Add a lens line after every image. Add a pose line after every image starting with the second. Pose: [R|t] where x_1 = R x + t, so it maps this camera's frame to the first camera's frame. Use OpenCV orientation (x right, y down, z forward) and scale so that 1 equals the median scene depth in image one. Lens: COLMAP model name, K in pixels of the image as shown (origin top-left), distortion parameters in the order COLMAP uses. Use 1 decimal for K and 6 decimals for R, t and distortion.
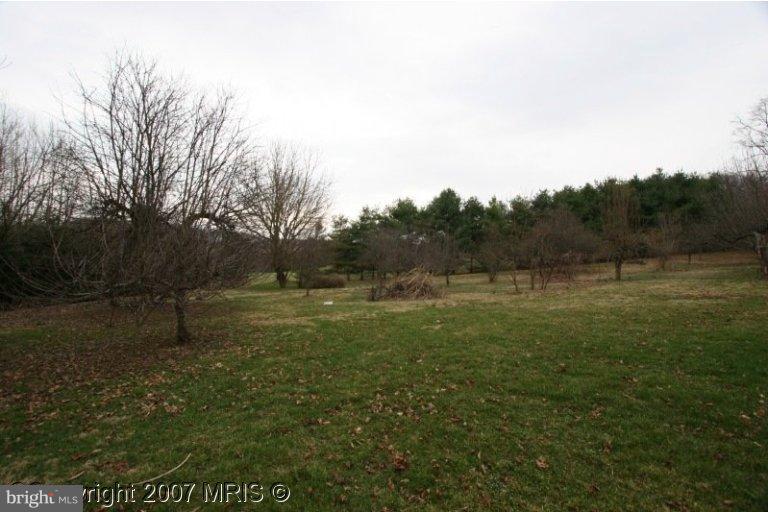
lens RADIAL K [[382.6, 0, 384.0], [0, 382.6, 256.0], [0, 0, 1]] dist [-0.002595, -0.000057]
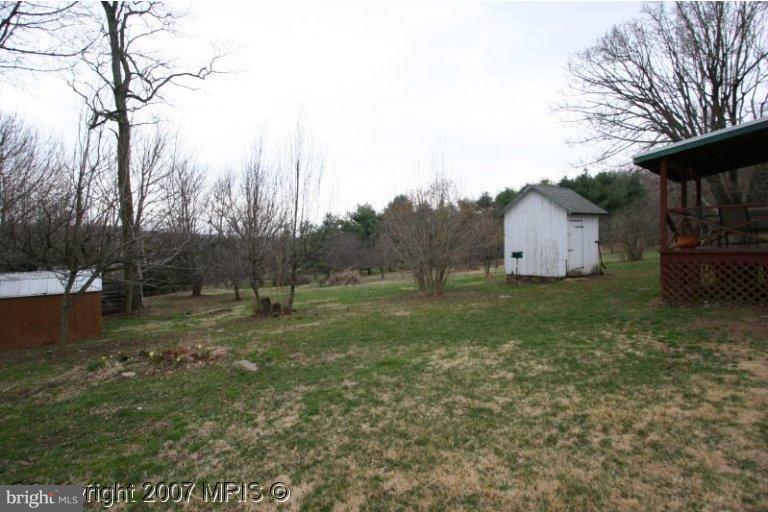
lens RADIAL K [[382.6, 0, 384.0], [0, 382.6, 256.0], [0, 0, 1]] dist [-0.002595, -0.000057]
pose [[0.995862, -0.045504, 0.078666, 0.019486], [0.045010, 0.998954, 0.008053, -0.004953], [-0.078950, -0.004479, 0.996869, -0.123692]]
